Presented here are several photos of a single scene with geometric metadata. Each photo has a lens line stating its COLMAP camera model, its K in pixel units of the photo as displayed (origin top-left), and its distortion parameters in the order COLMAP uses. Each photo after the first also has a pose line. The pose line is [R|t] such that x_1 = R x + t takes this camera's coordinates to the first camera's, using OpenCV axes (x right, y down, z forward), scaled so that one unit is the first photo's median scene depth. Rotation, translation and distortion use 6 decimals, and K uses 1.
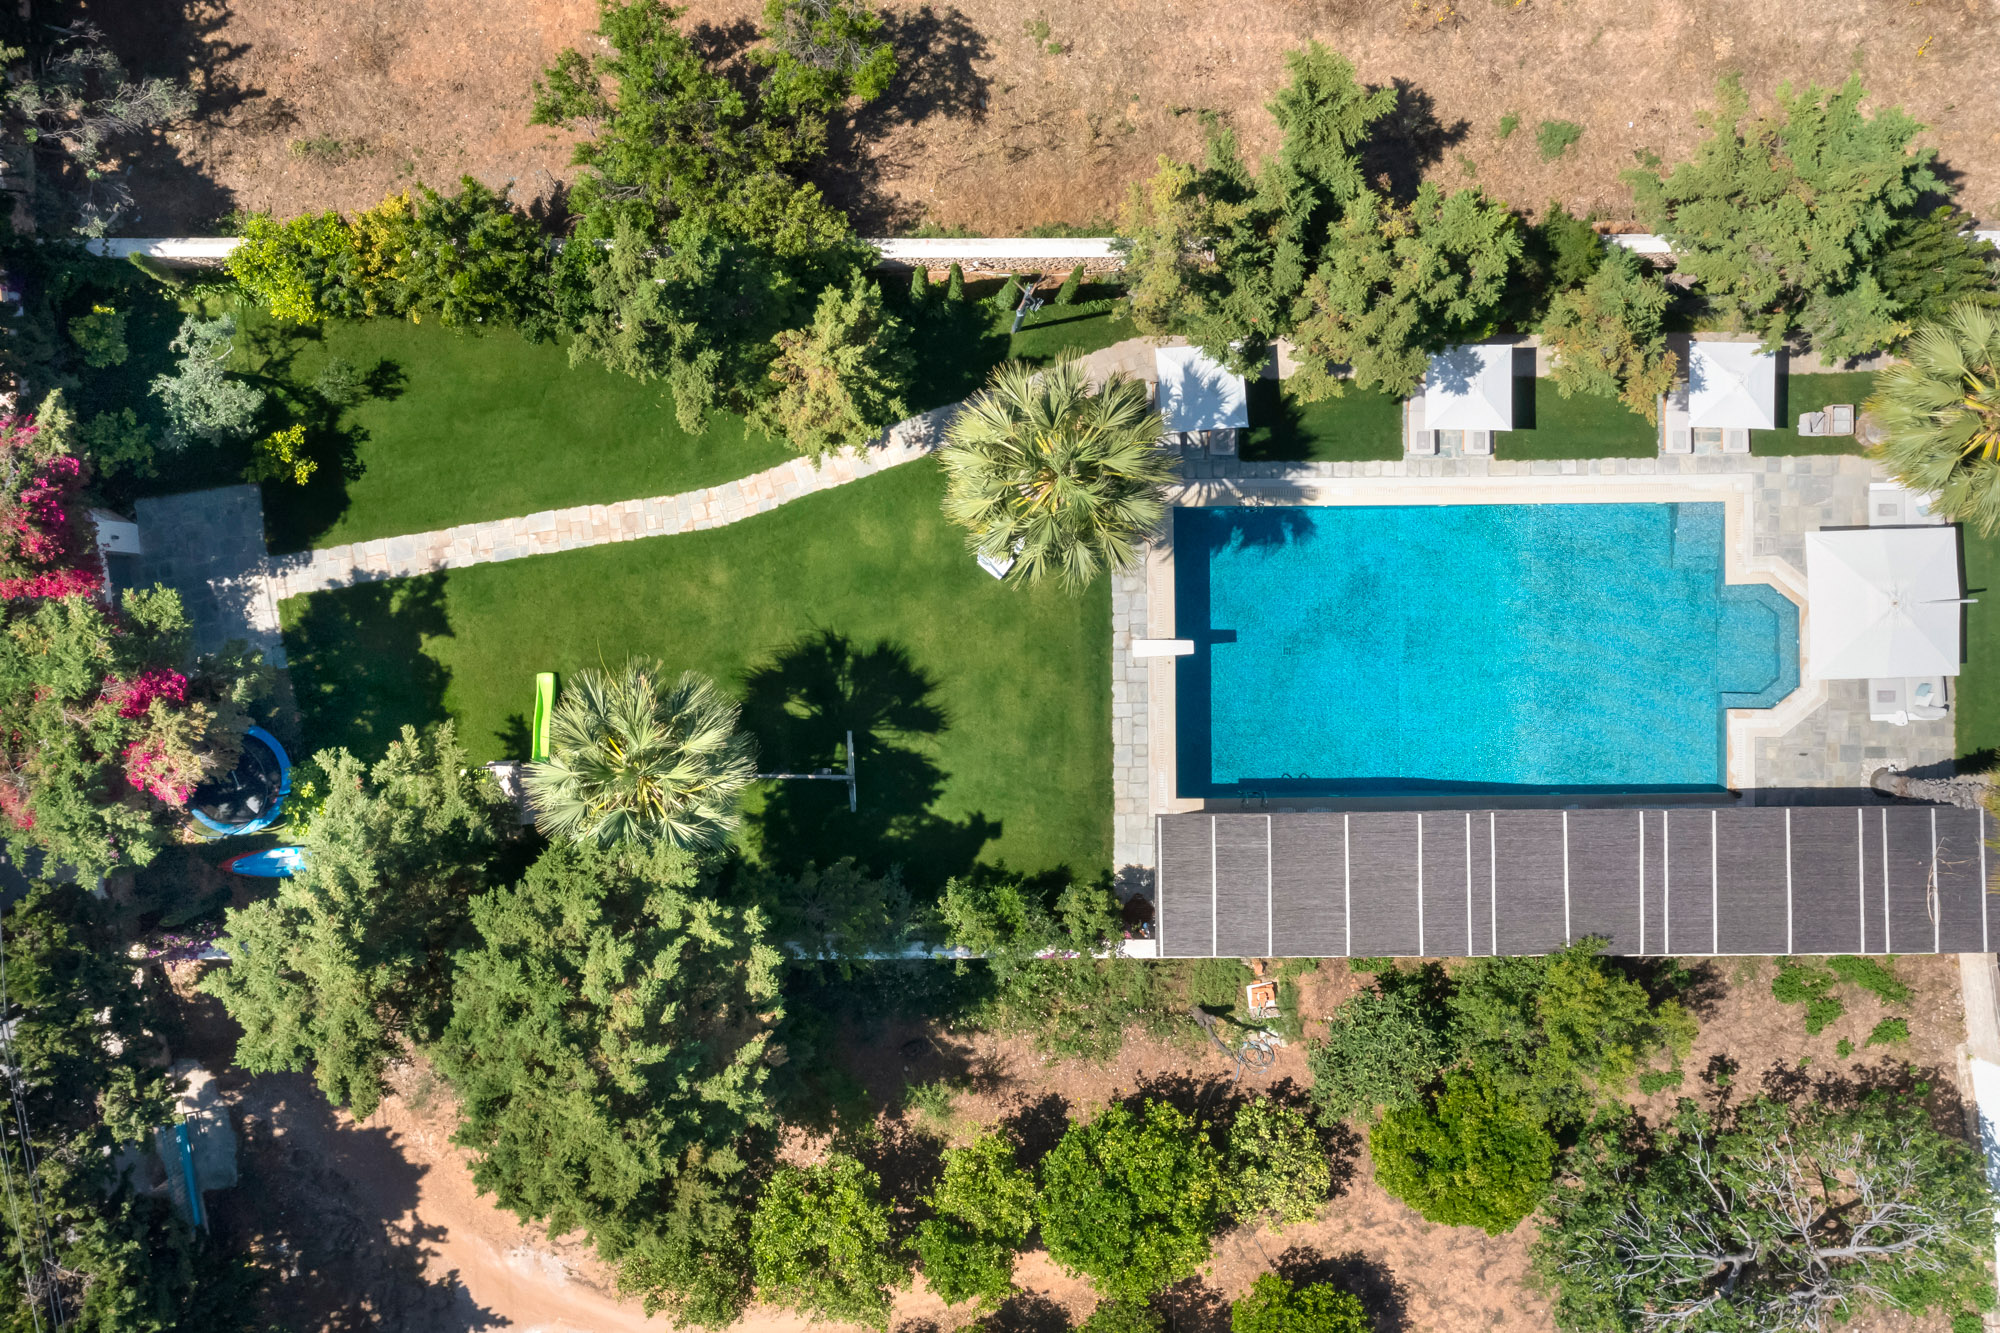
lens RADIAL K [[1595.5, 0, 1004.7], [0, 1595.5, 672.8], [0, 0, 1]] dist [0.005496, 0.001384]
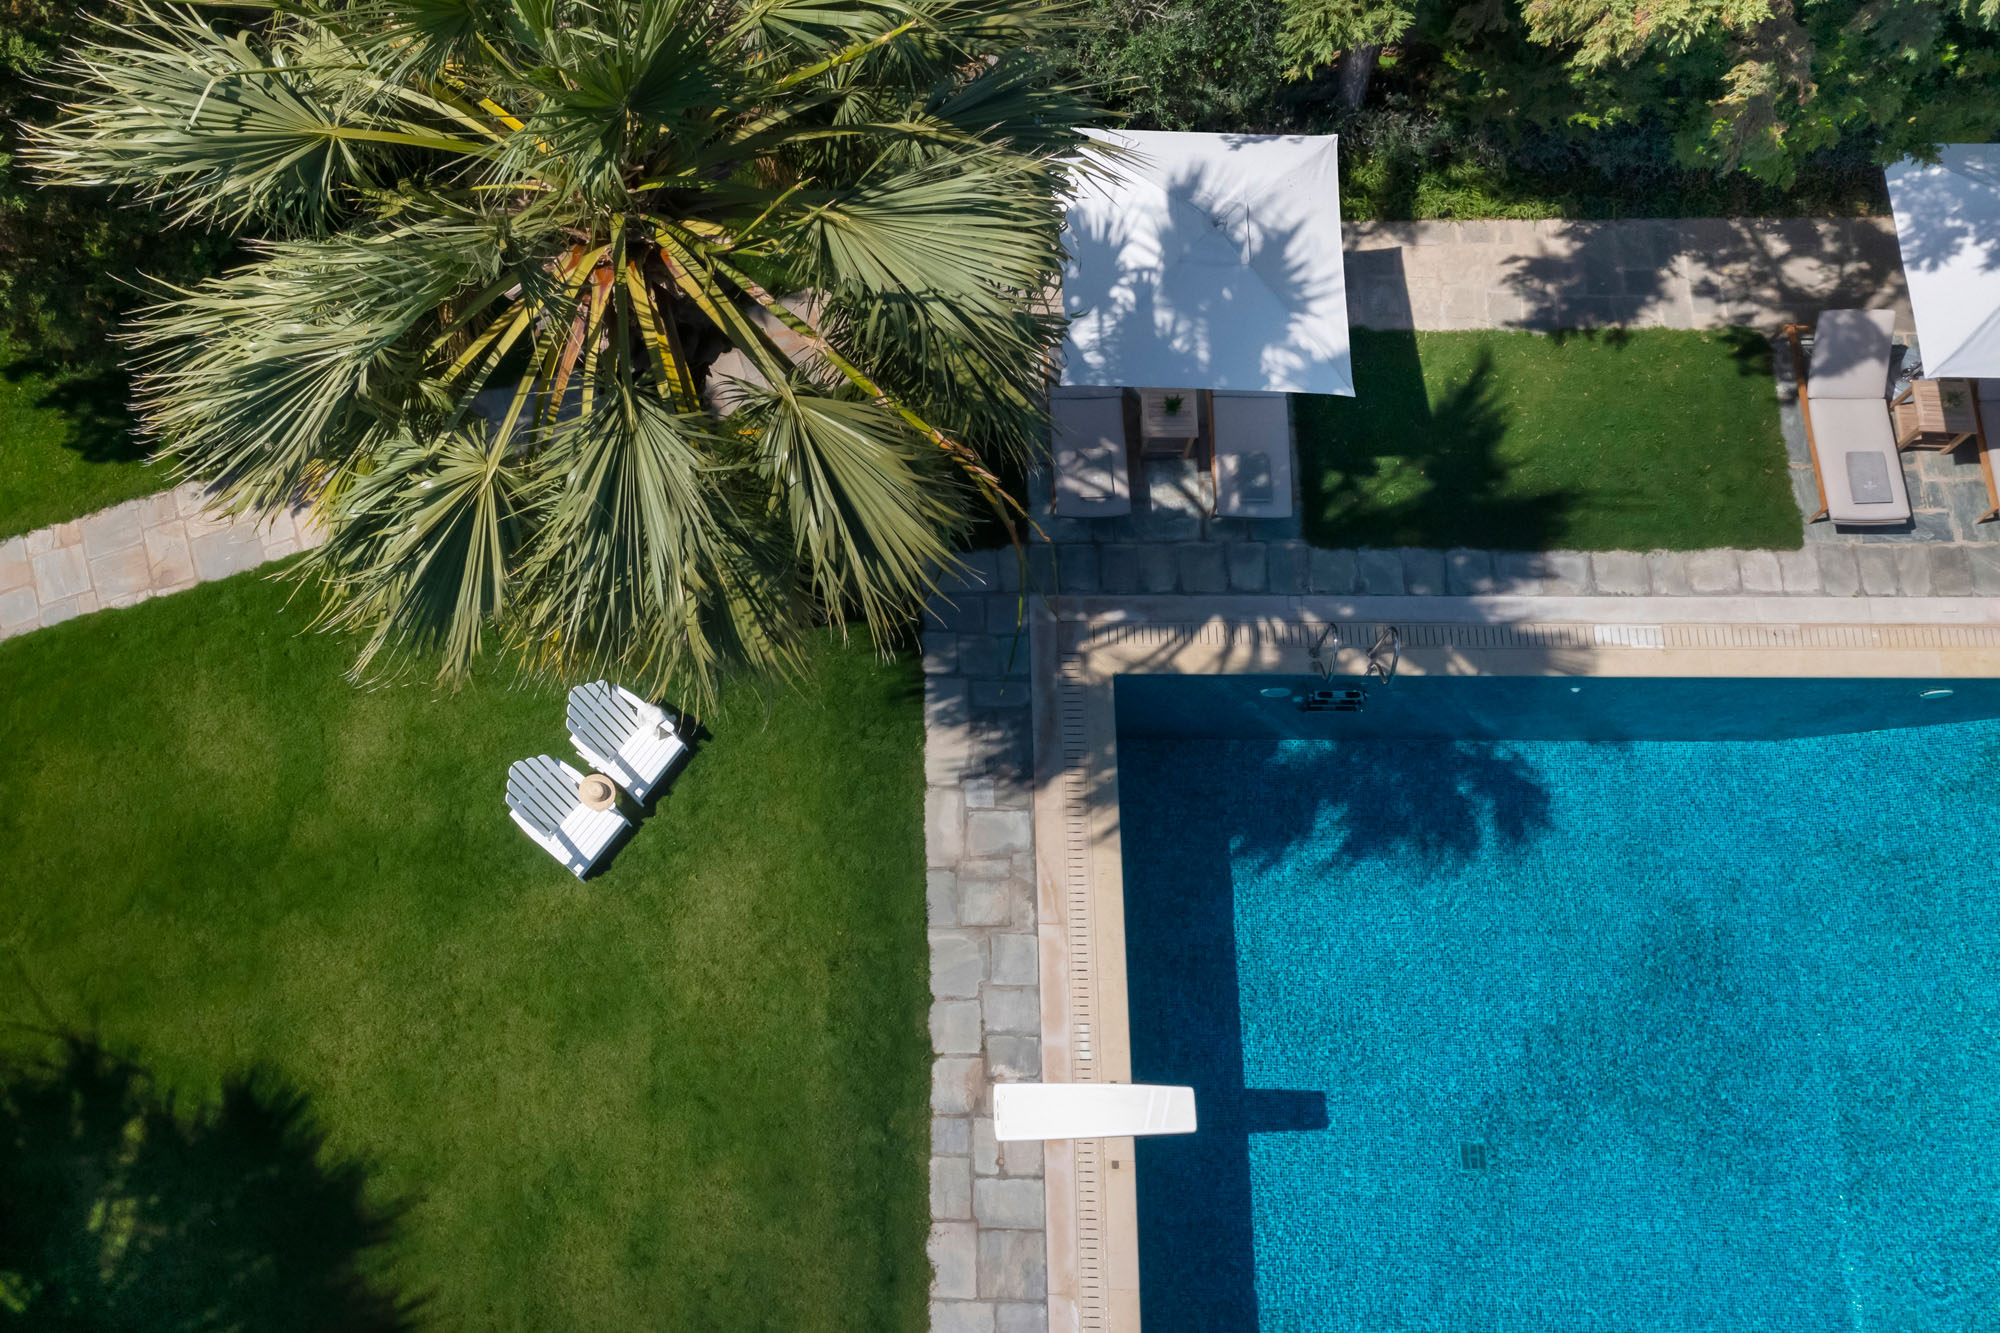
lens RADIAL K [[1595.5, 0, 980.1], [0, 1595.5, 671.2], [0, 0, 1]] dist [0.005496, 0.001384]
pose [[0.998817, 0.014537, -0.046410, 0.090535], [-0.030484, 0.930685, -0.364549, 0.018293], [0.037893, 0.365532, 0.930027, 0.675766]]
